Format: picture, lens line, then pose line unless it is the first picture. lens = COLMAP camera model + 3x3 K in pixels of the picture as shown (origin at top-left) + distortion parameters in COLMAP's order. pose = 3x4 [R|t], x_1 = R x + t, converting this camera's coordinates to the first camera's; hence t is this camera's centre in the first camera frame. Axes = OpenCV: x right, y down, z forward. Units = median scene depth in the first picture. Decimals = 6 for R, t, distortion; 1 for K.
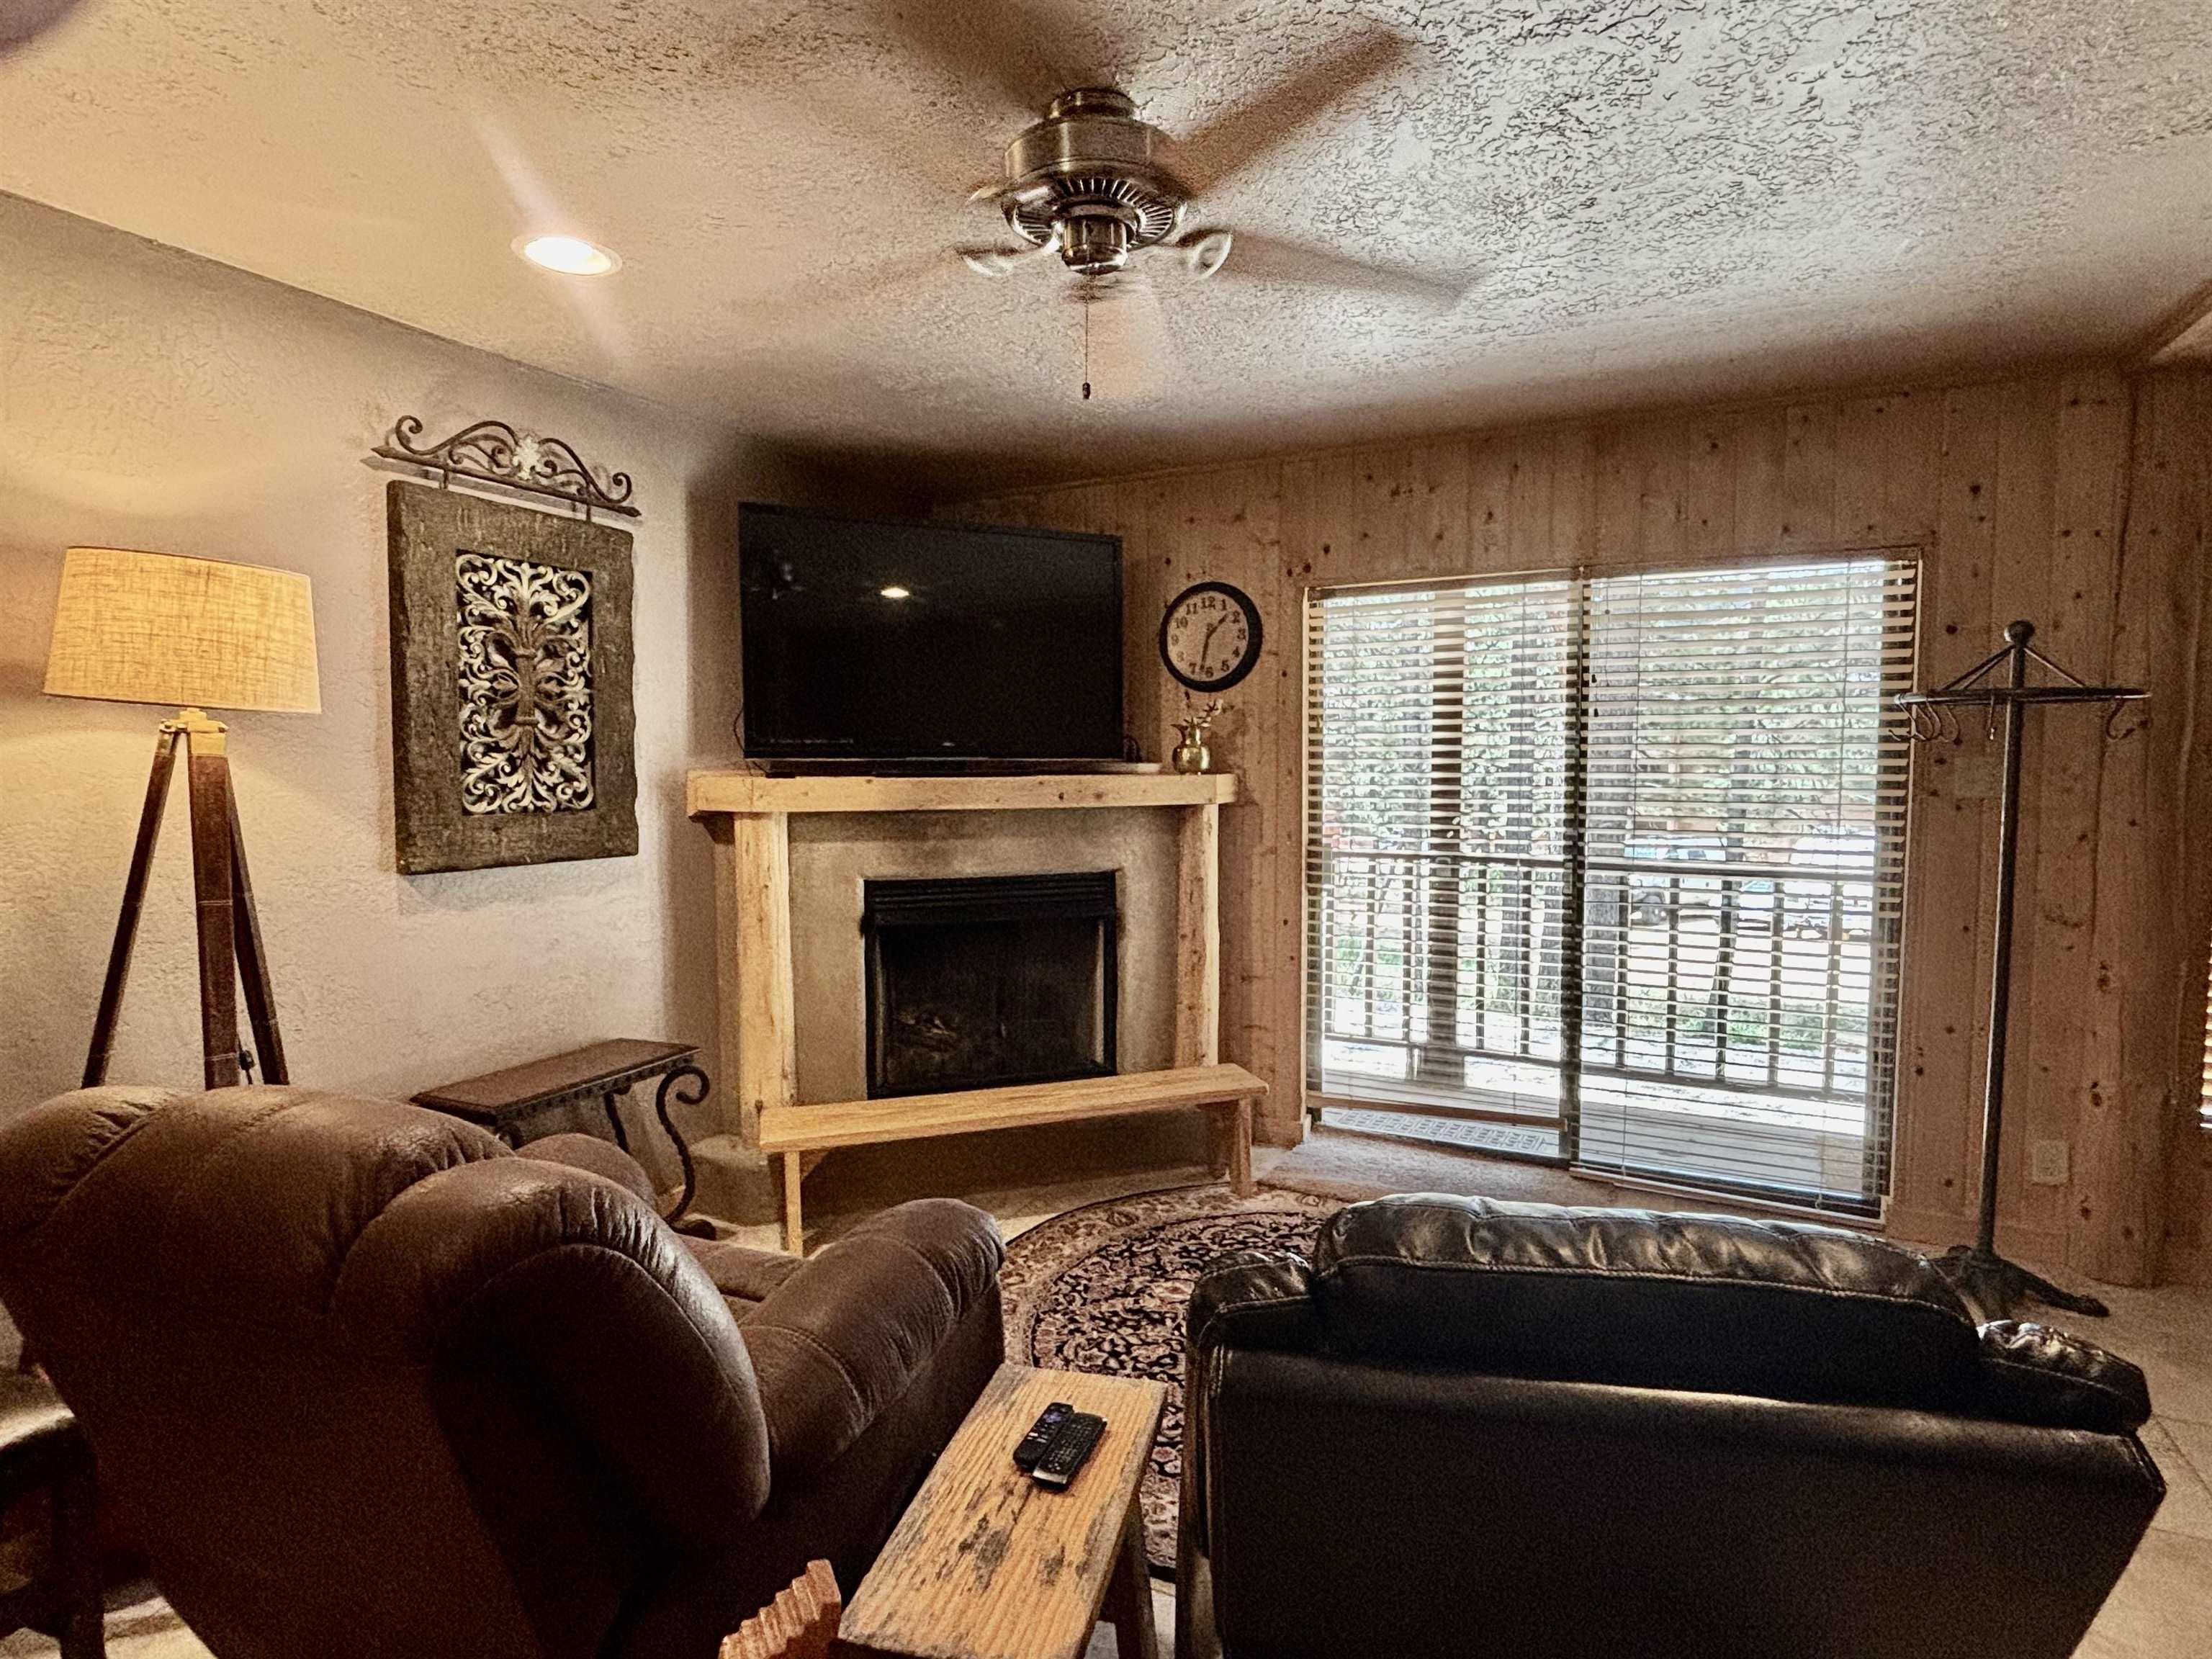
lens RADIAL K [[1149.8, 0, 1127.1], [0, 1149.8, 832.4], [0, 0, 1]] dist [0.006263, -0.007959]
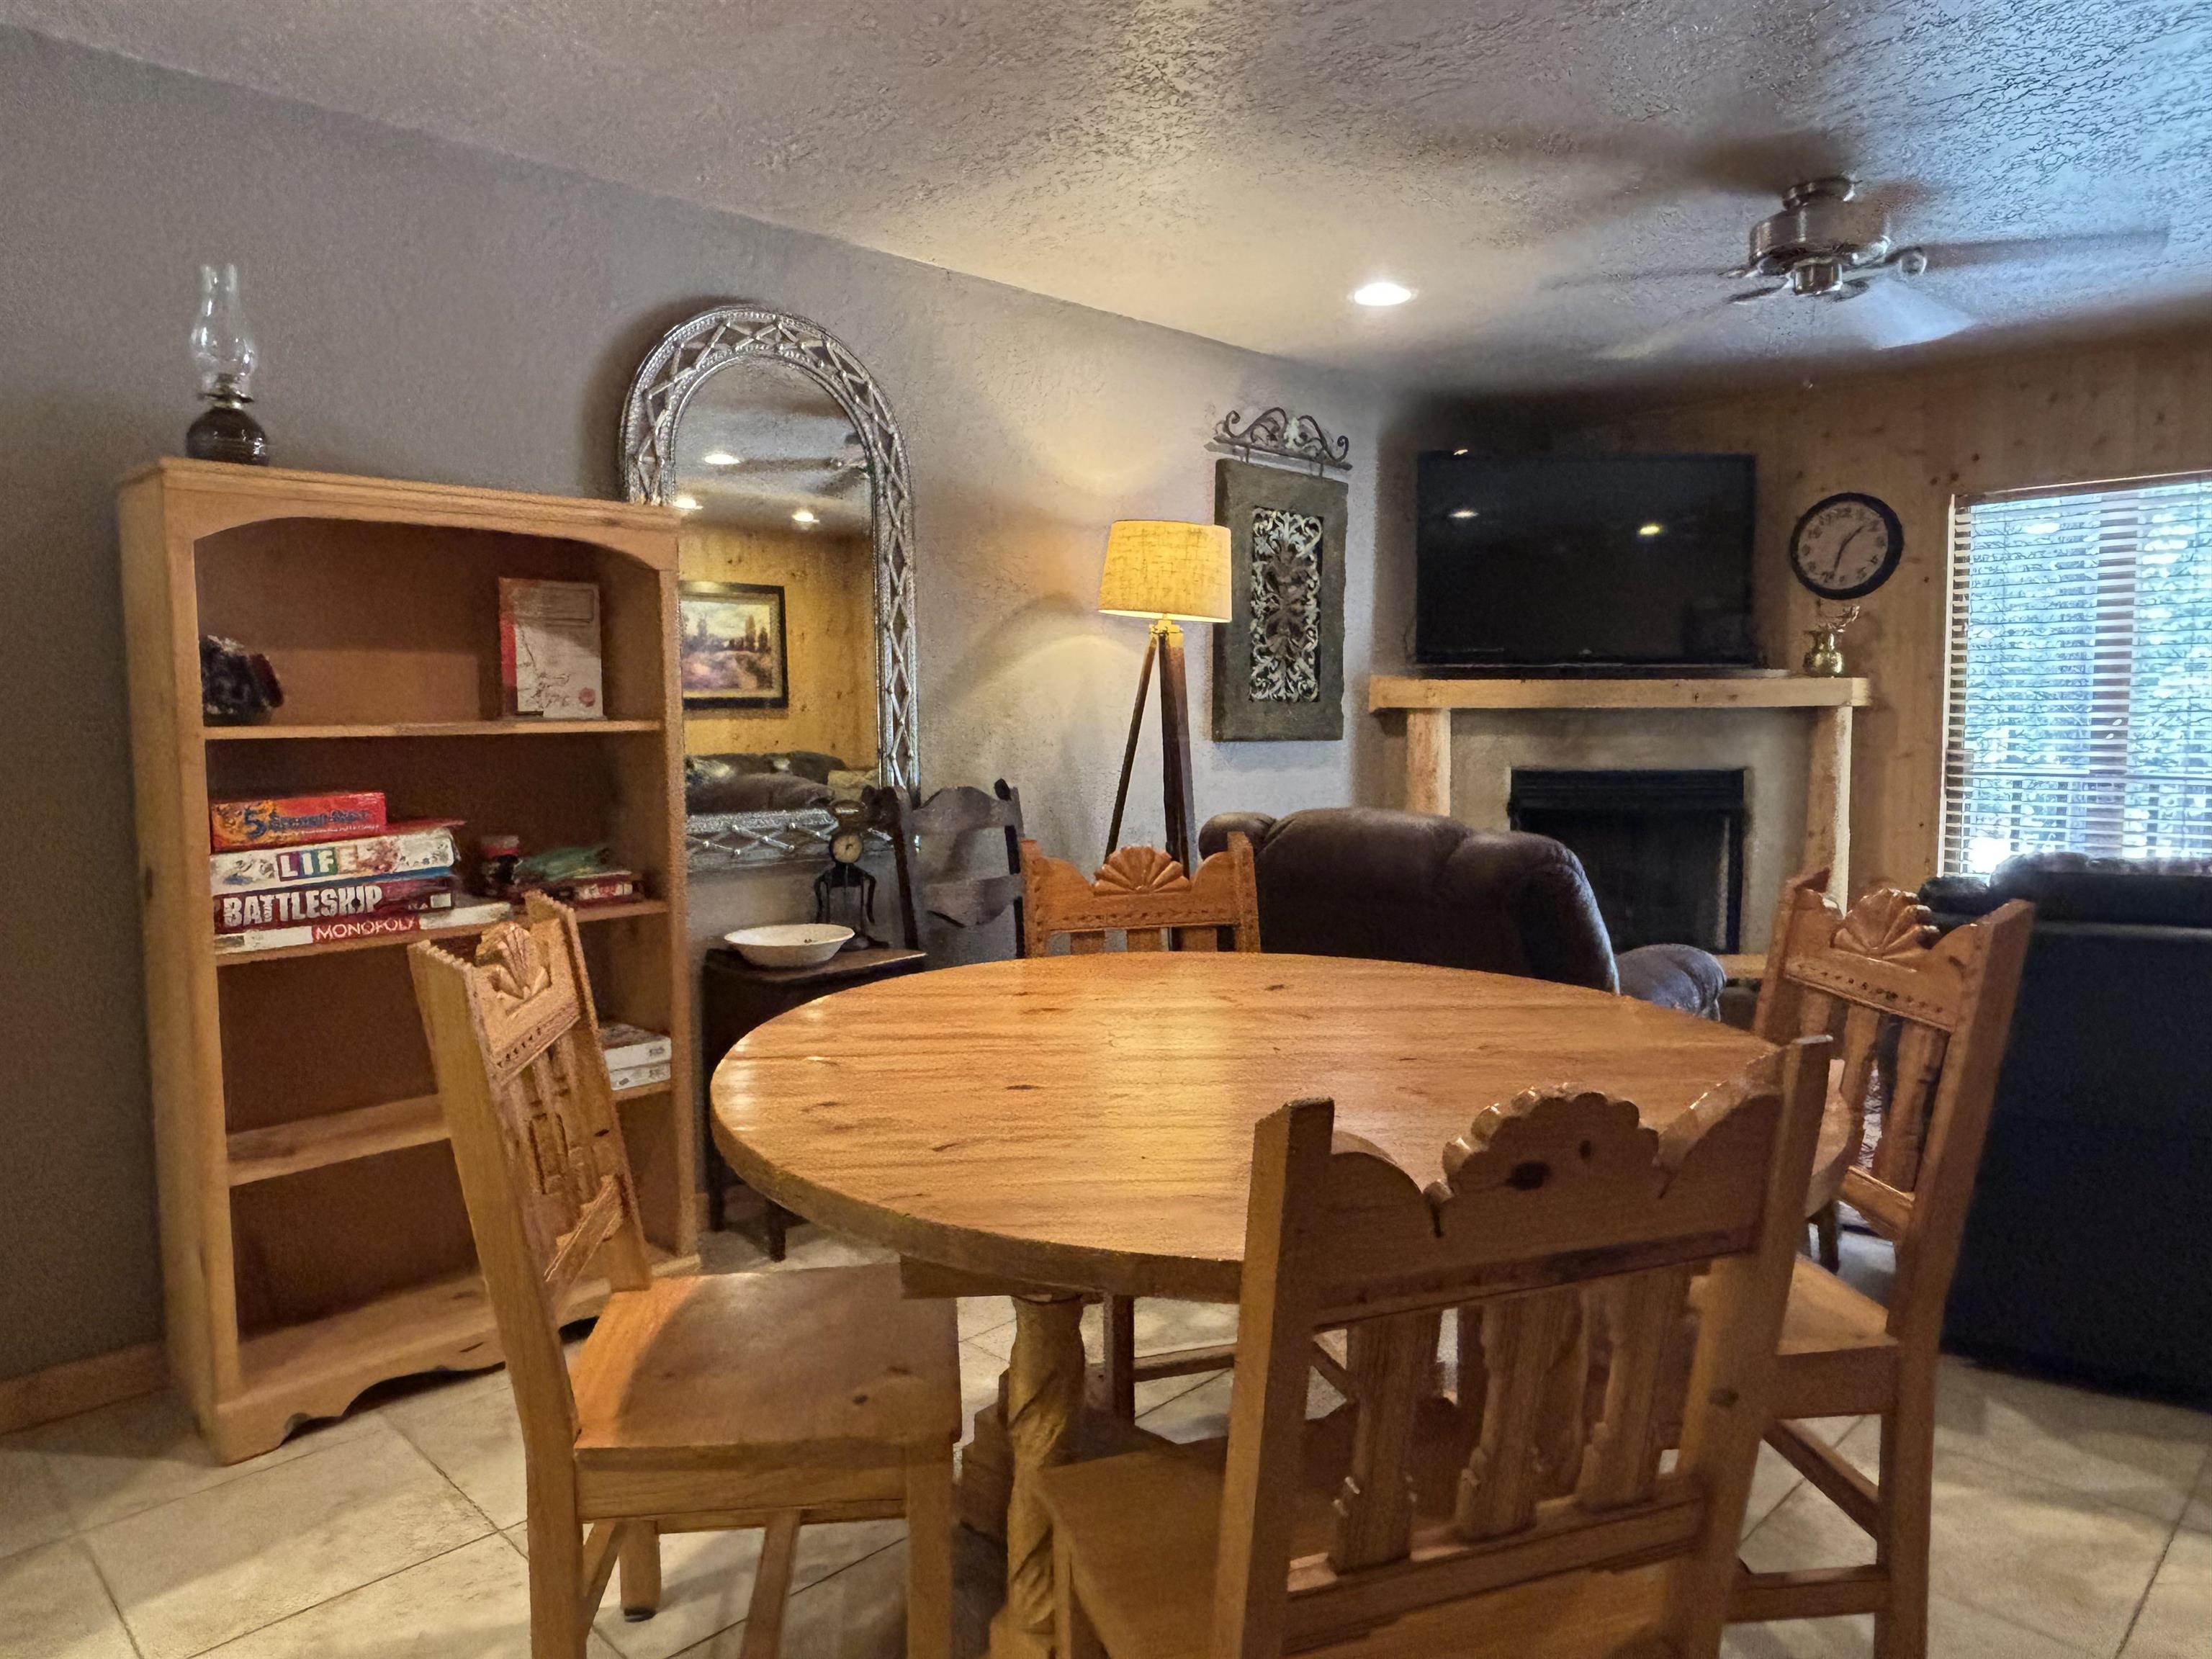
lens RADIAL K [[1425.2, 0, 1104.5], [0, 1425.2, 808.2], [0, 0, 1]] dist [-0.001883, -0.010570]
pose [[0.937182, 0.021319, -0.348189, -0.118601], [-0.020720, 0.999770, 0.005444, 0.084227], [0.348225, 0.002112, 0.937408, -0.504494]]
